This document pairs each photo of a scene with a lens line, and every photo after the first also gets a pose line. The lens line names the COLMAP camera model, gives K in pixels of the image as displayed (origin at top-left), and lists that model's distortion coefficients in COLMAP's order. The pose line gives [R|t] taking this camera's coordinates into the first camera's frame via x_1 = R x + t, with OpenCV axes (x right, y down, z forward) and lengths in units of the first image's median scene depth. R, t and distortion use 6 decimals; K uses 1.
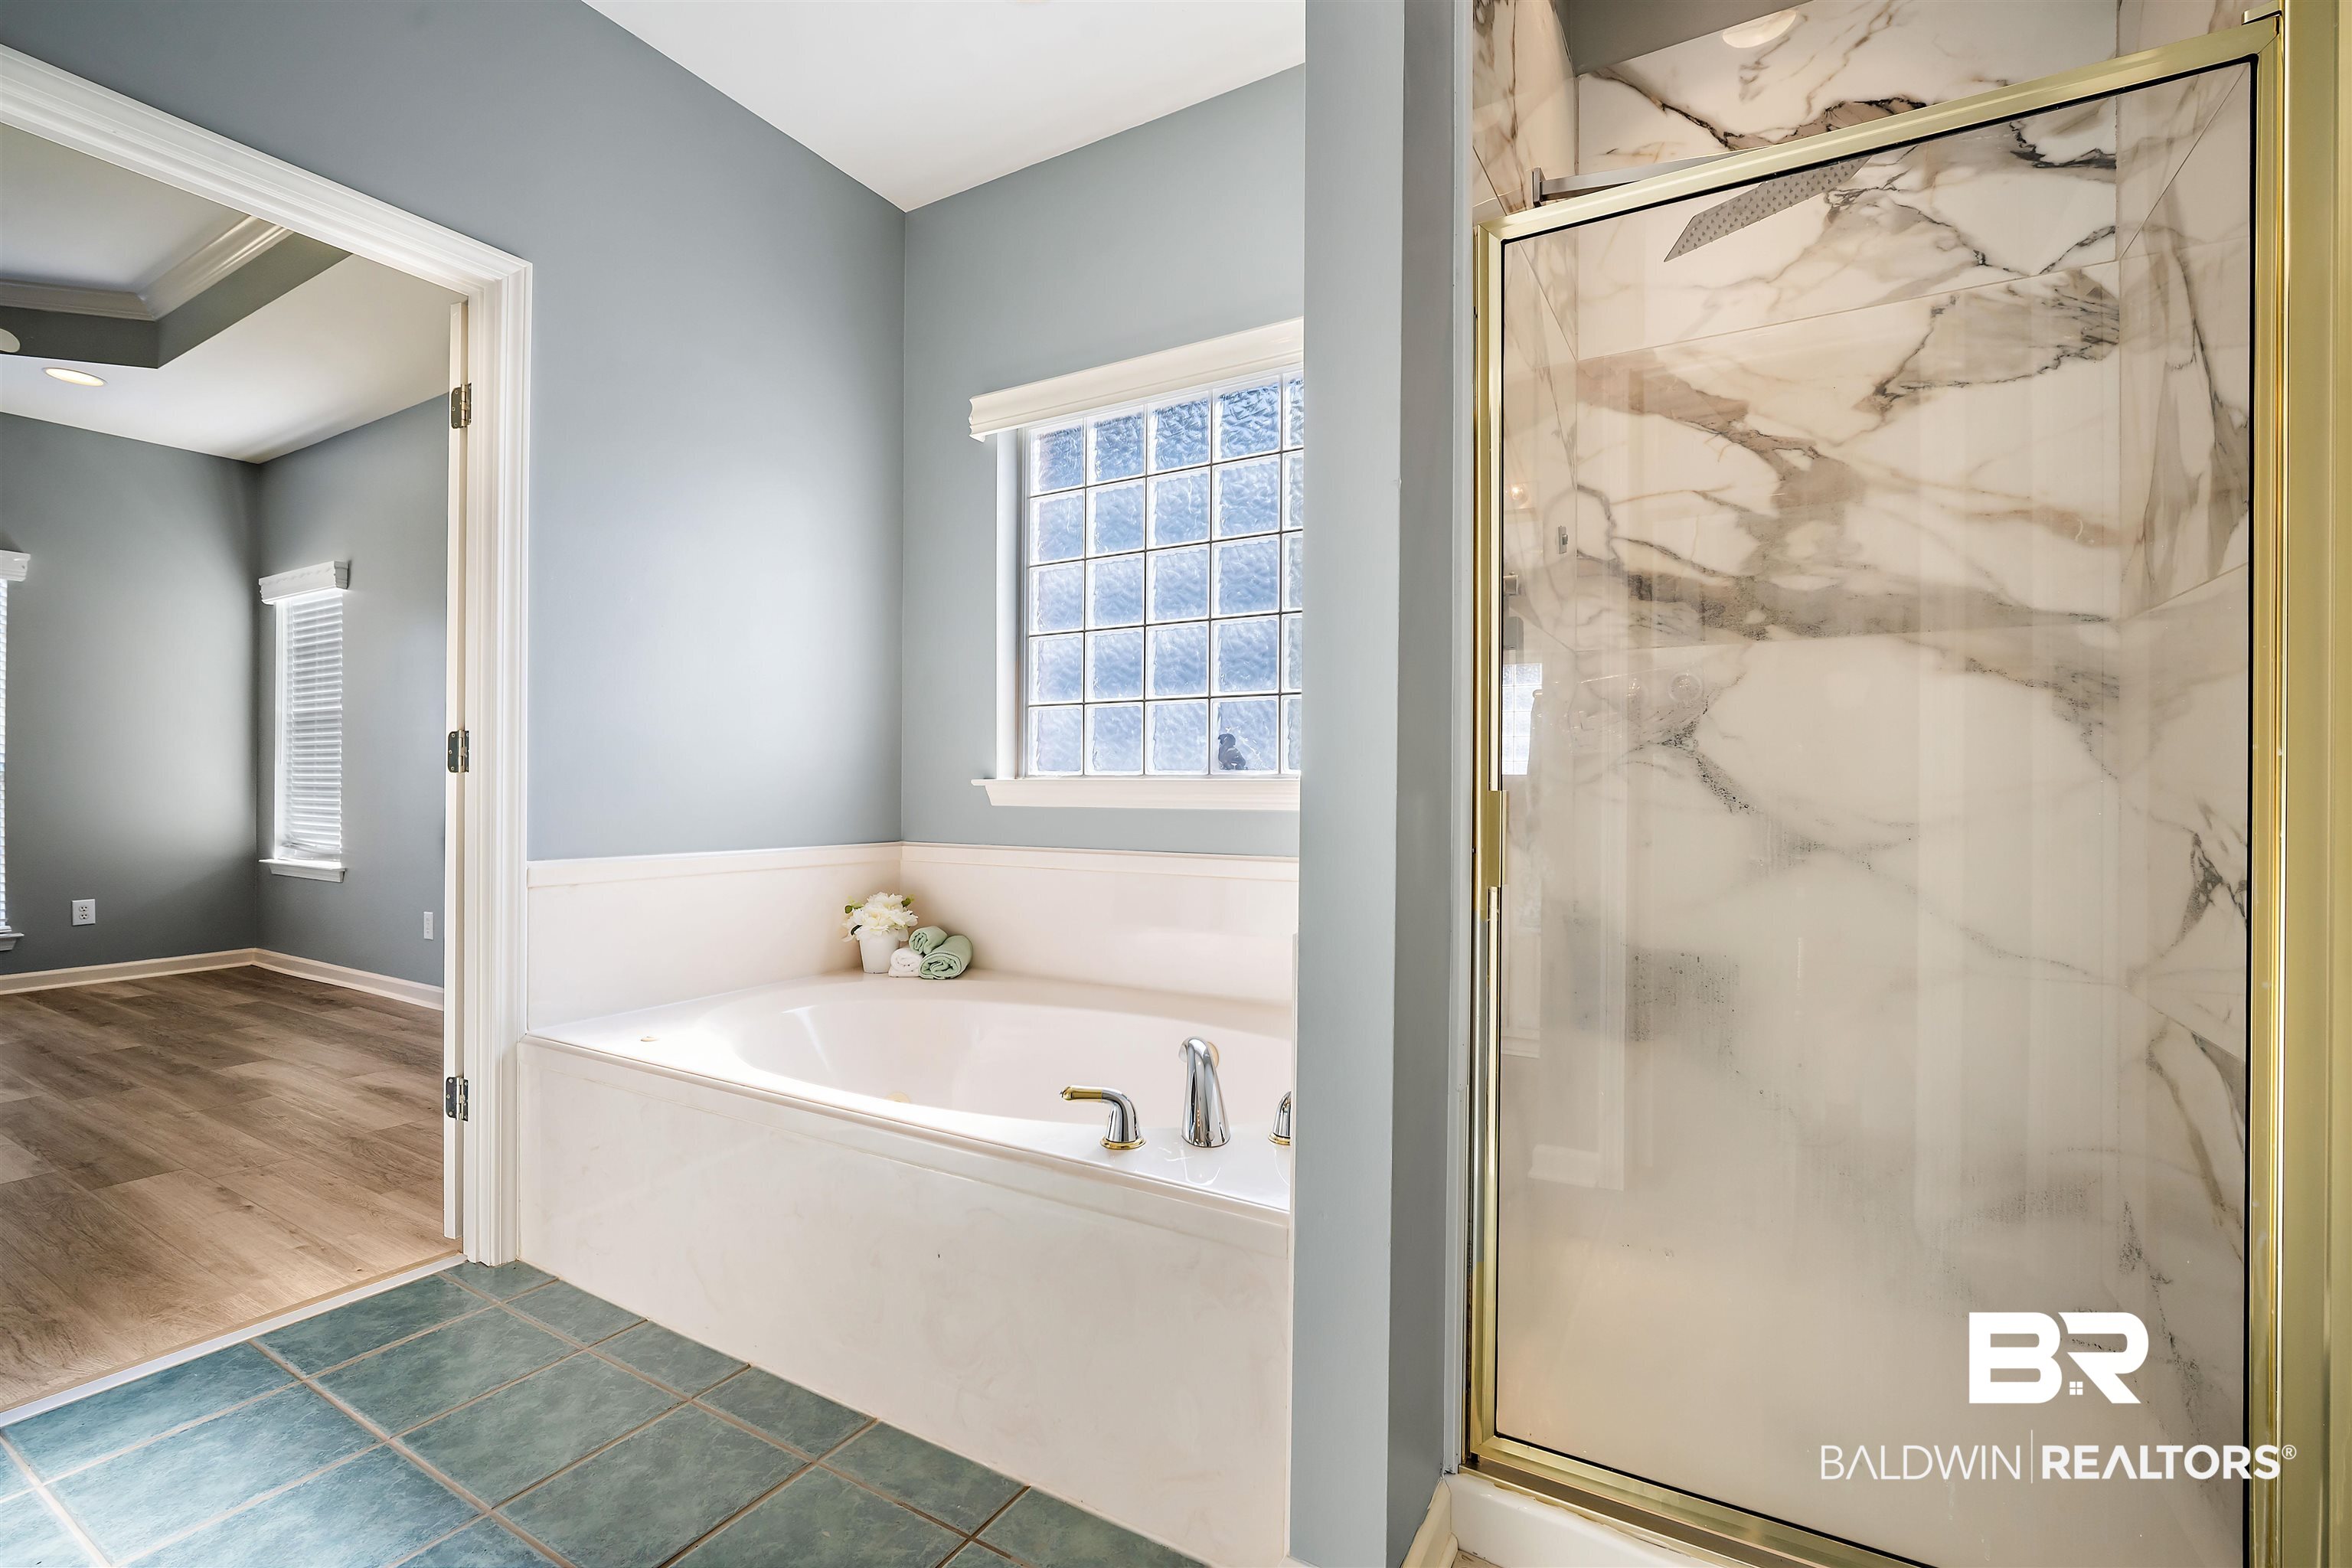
lens RADIAL K [[1032.2, 0, 1178.7], [0, 1032.2, 781.1], [0, 0, 1]] dist [-0.012139, 0.002650]
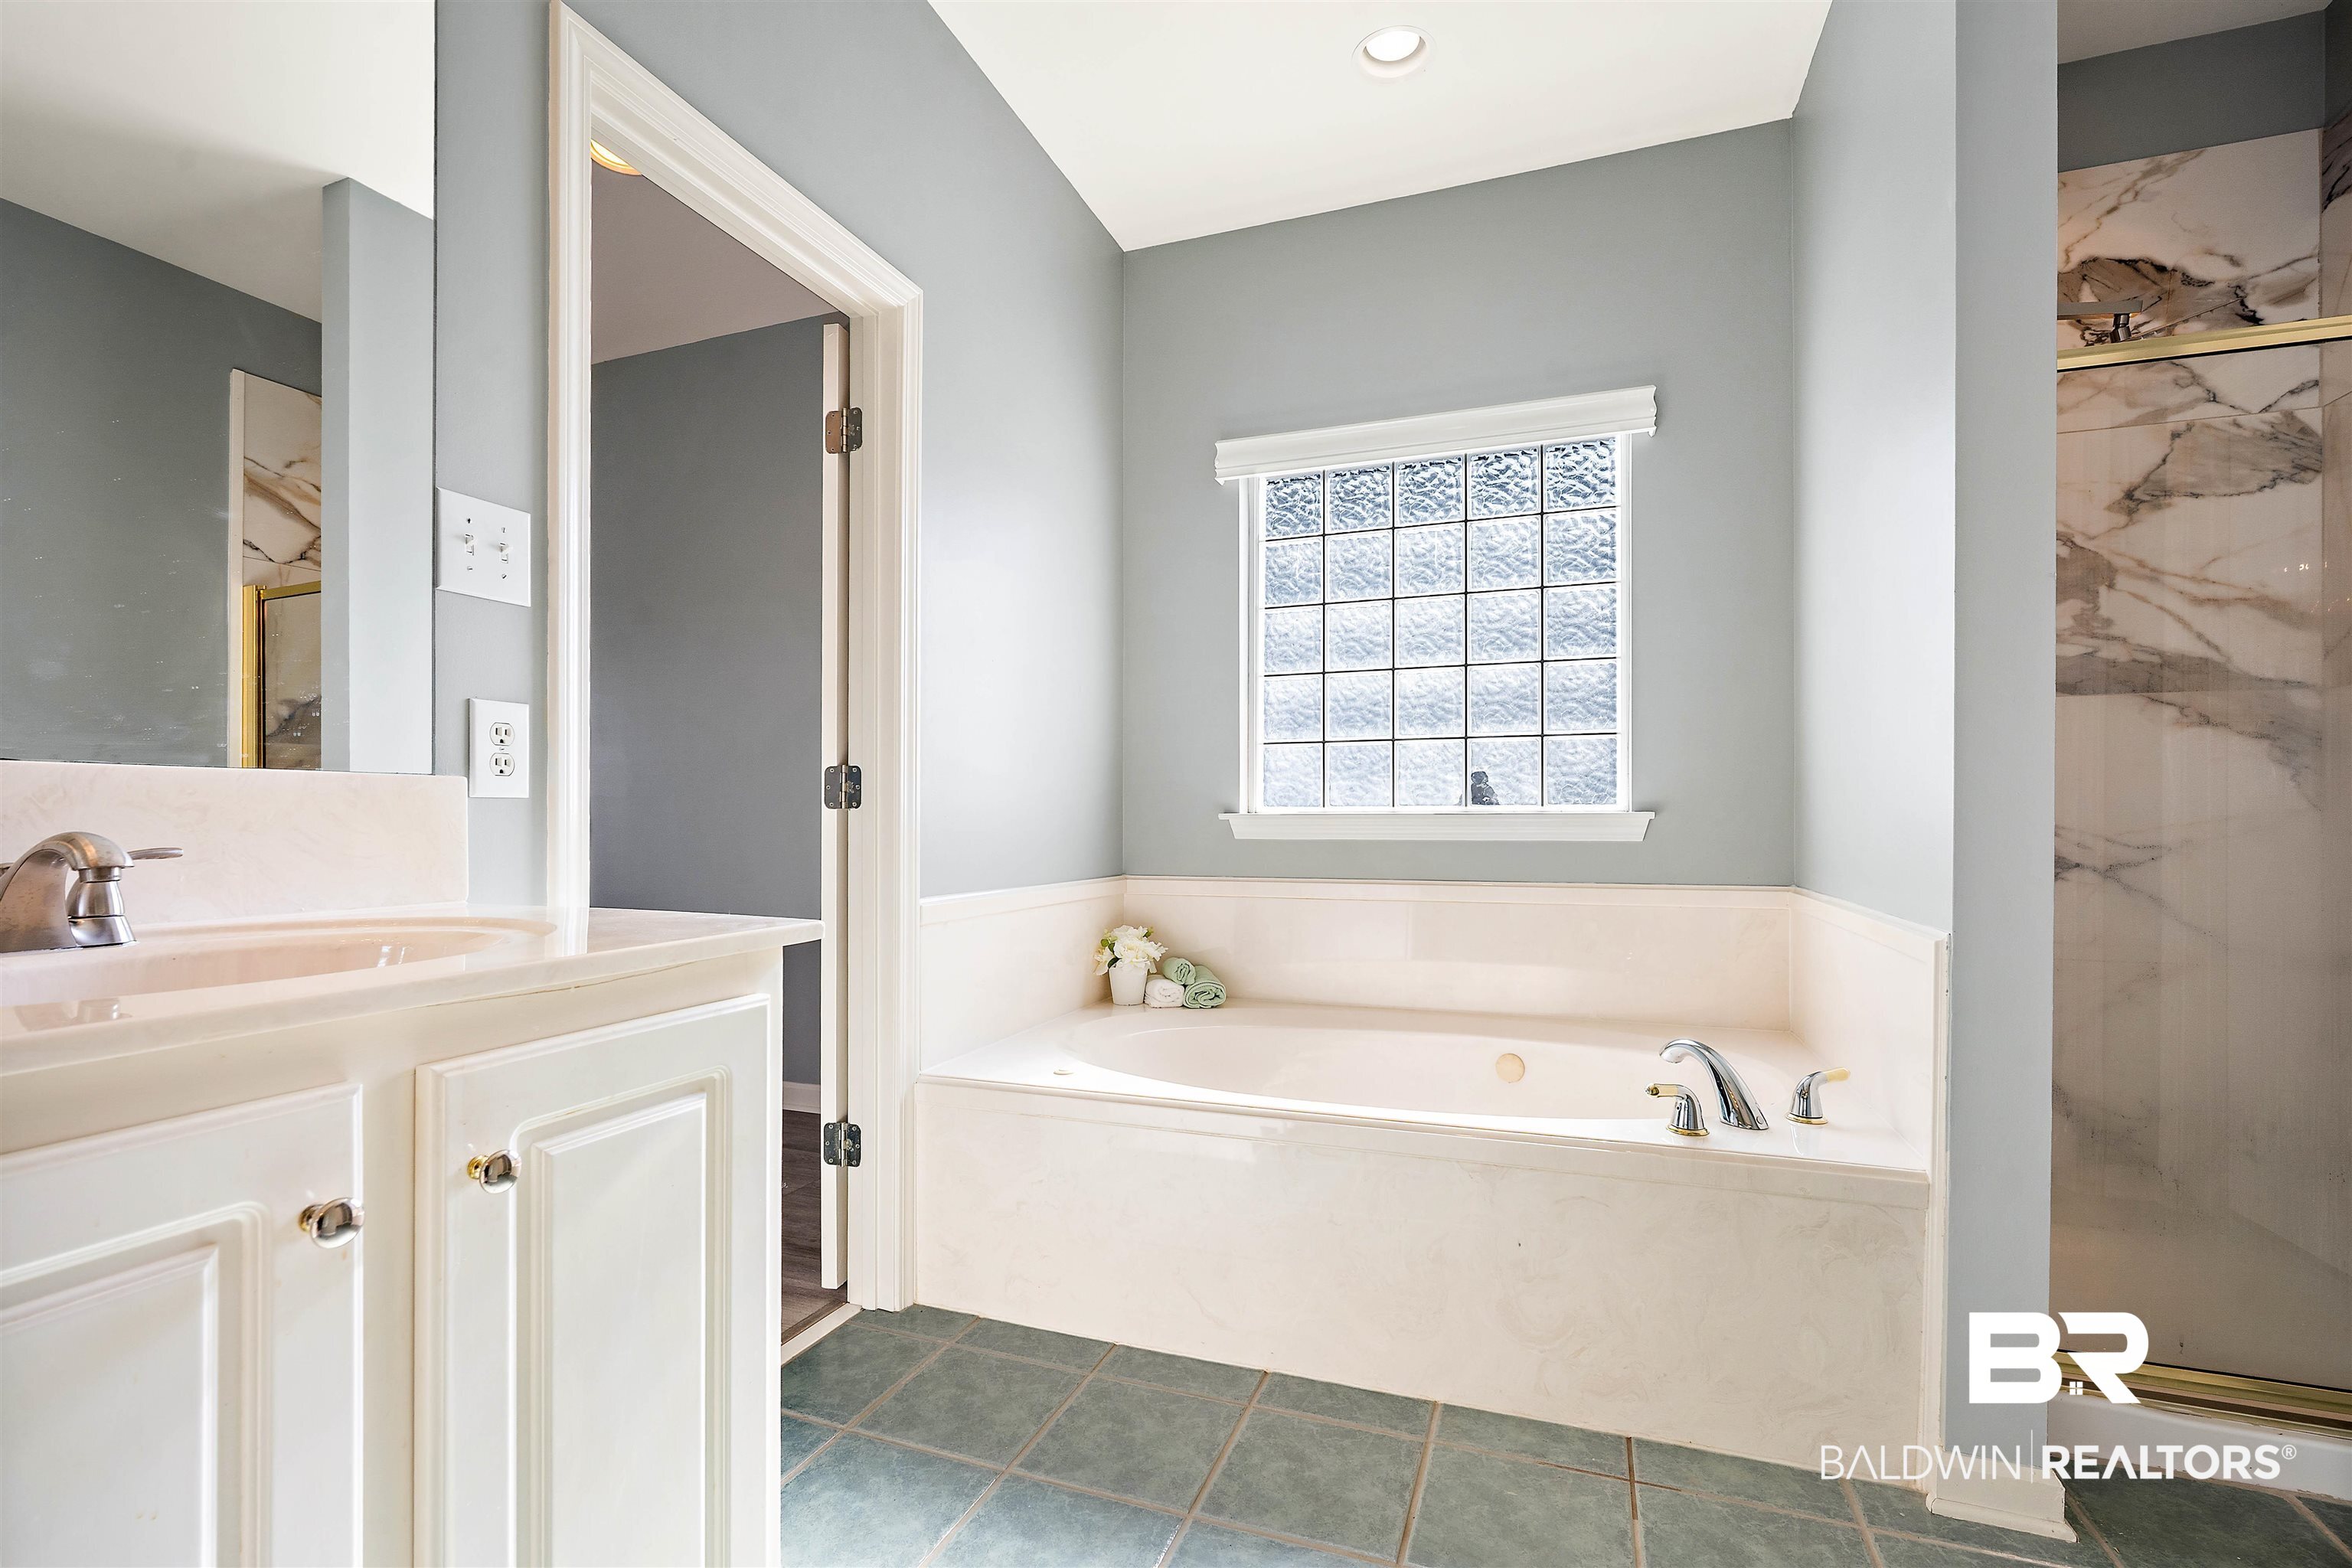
lens RADIAL K [[1032.2, 0, 1251.5], [0, 1032.2, 817.9], [0, 0, 1]] dist [-0.012139, 0.002650]
pose [[0.984885, -0.004387, 0.173156, -0.579879], [0.003968, 0.999988, 0.002764, -0.000995], [-0.173166, -0.002035, 0.984890, -0.031802]]
